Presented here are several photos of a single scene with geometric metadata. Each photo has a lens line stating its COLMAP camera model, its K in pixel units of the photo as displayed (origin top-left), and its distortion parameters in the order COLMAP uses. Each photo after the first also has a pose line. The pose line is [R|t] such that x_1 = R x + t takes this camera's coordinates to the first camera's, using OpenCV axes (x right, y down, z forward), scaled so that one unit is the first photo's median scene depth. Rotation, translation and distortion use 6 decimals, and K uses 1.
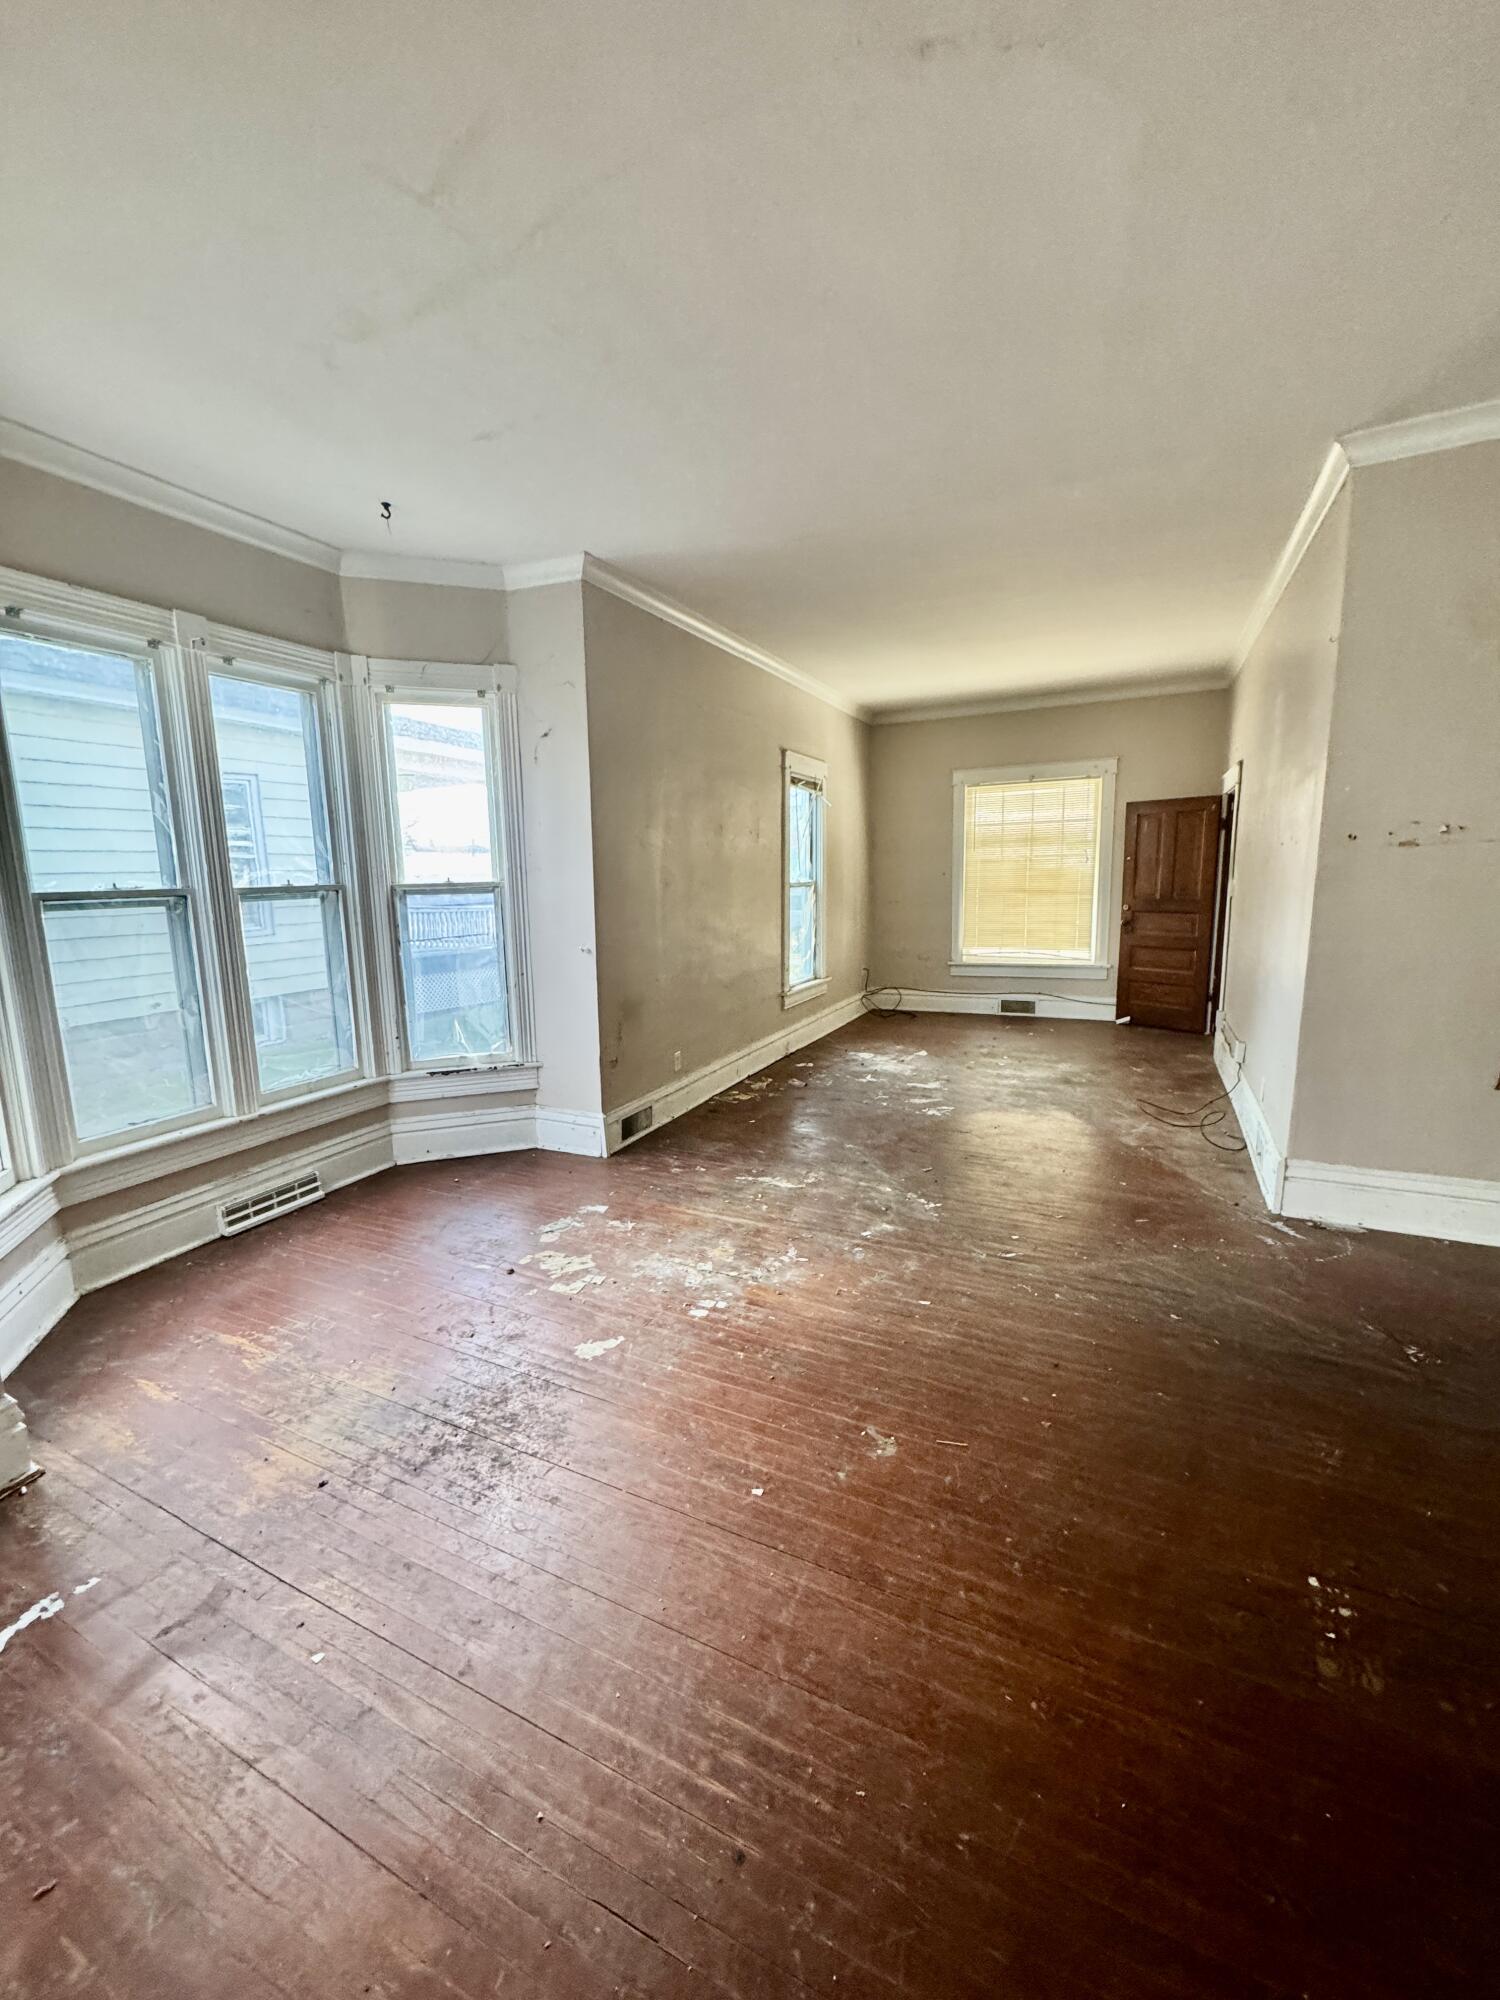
lens RADIAL K [[795.6, 0, 750.8], [0, 795.6, 1000.4], [0, 0, 1]] dist [-0.003099, 0.000091]
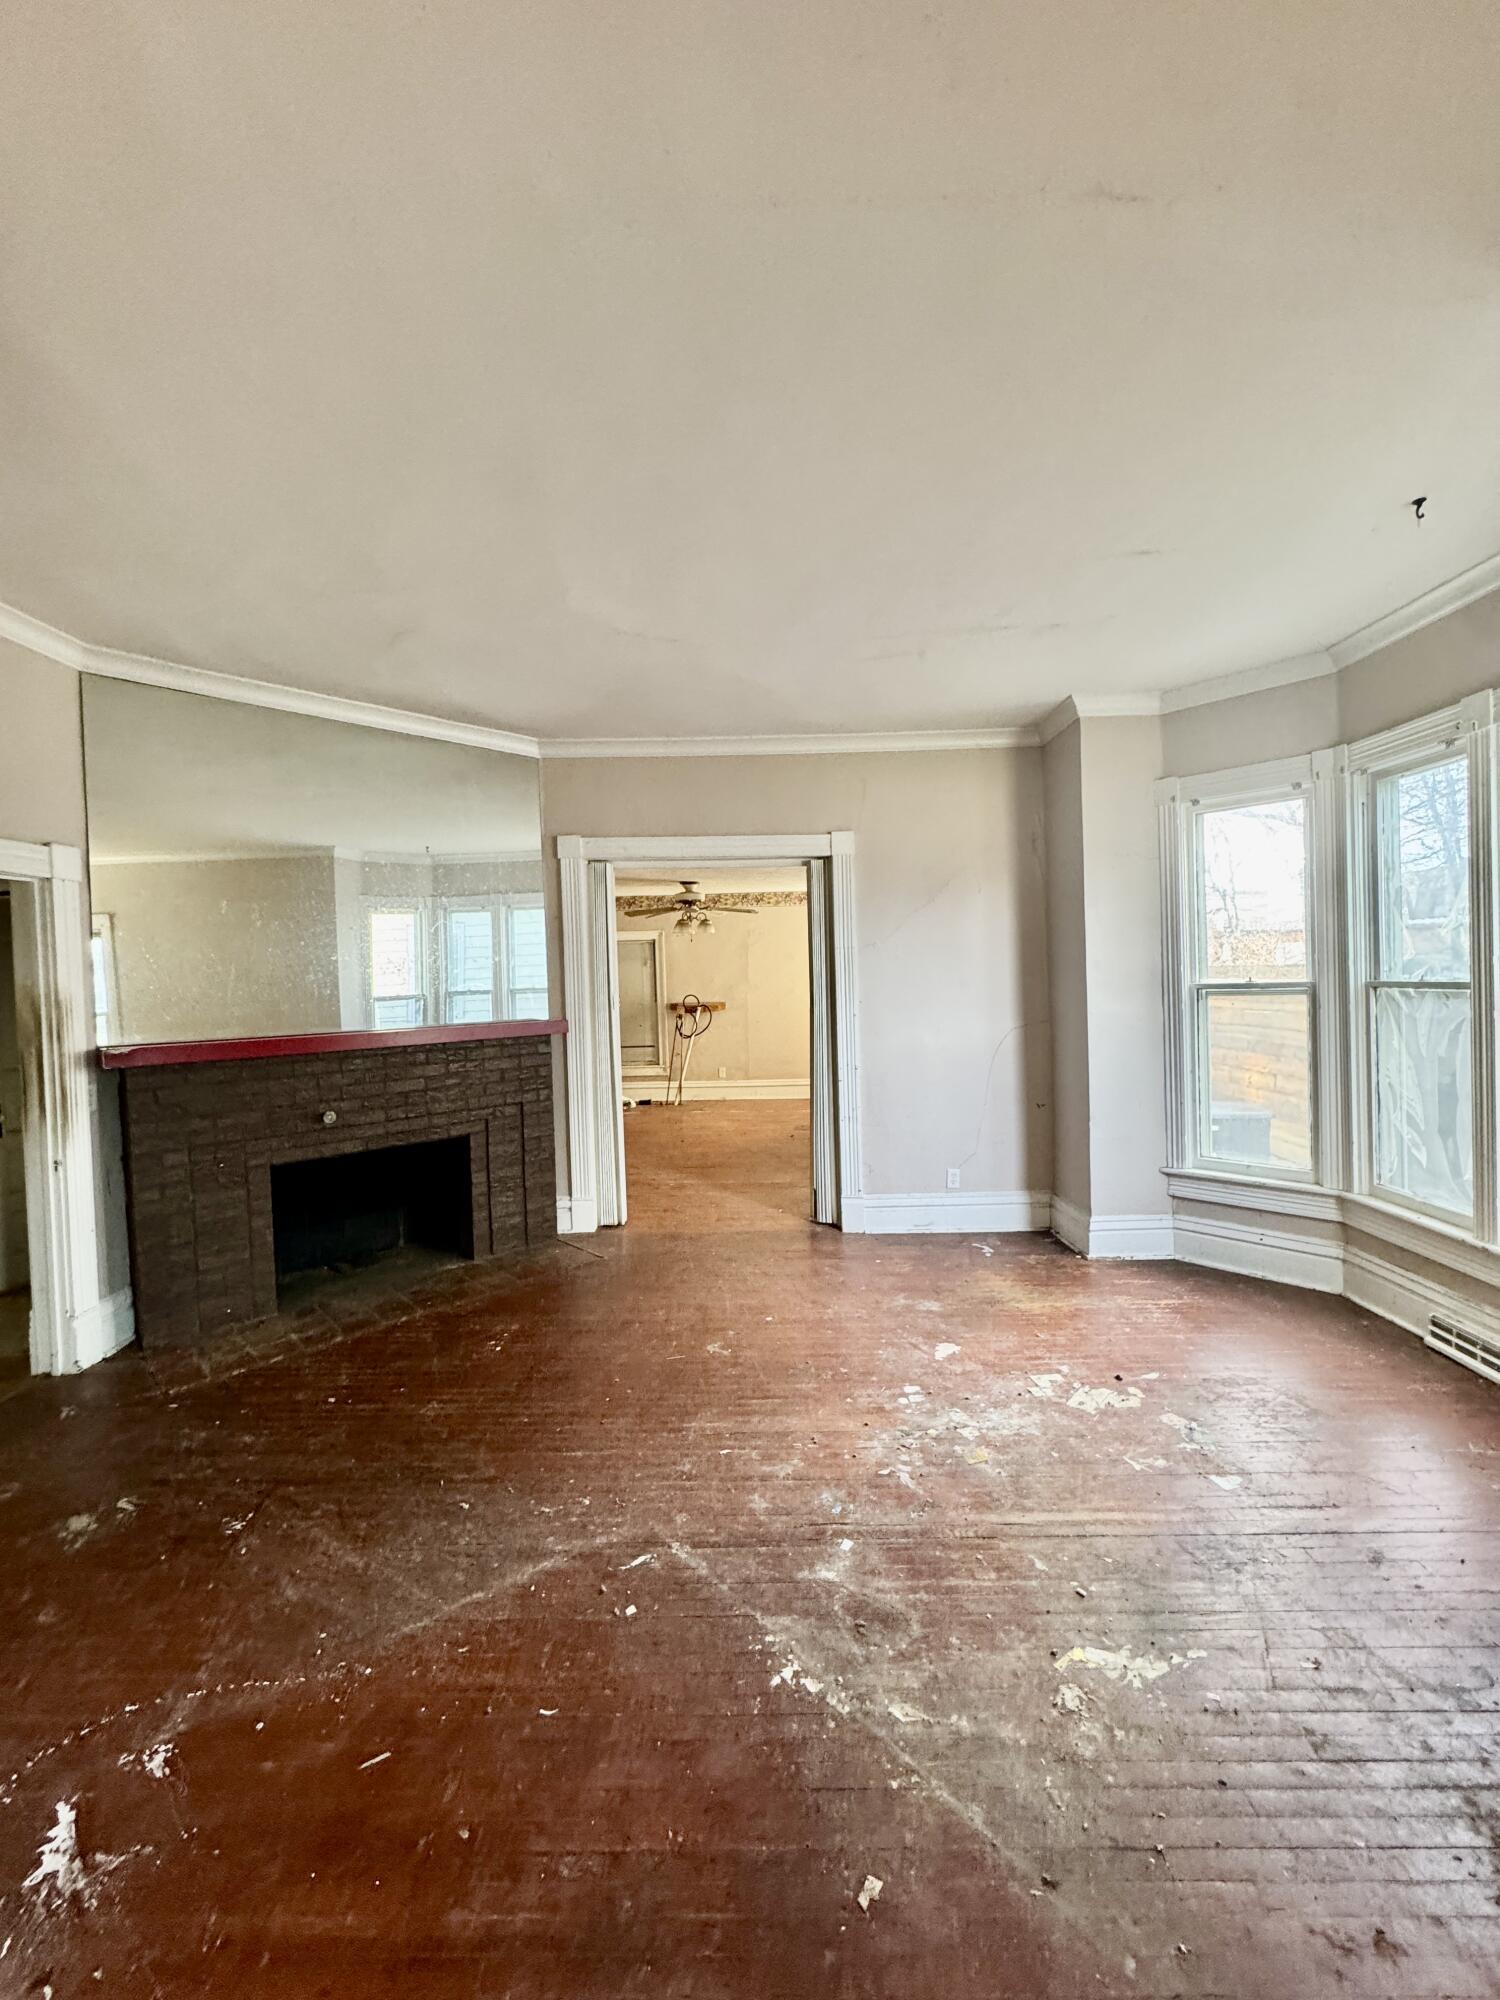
lens RADIAL K [[795.6, 0, 750.8], [0, 795.6, 996.8], [0, 0, 1]] dist [-0.003099, 0.000091]
pose [[-0.900094, 0.058928, -0.431693, 0.489939], [-0.023924, 0.982632, 0.184017, -0.286067], [0.435039, 0.175960, -0.883051, 1.510004]]
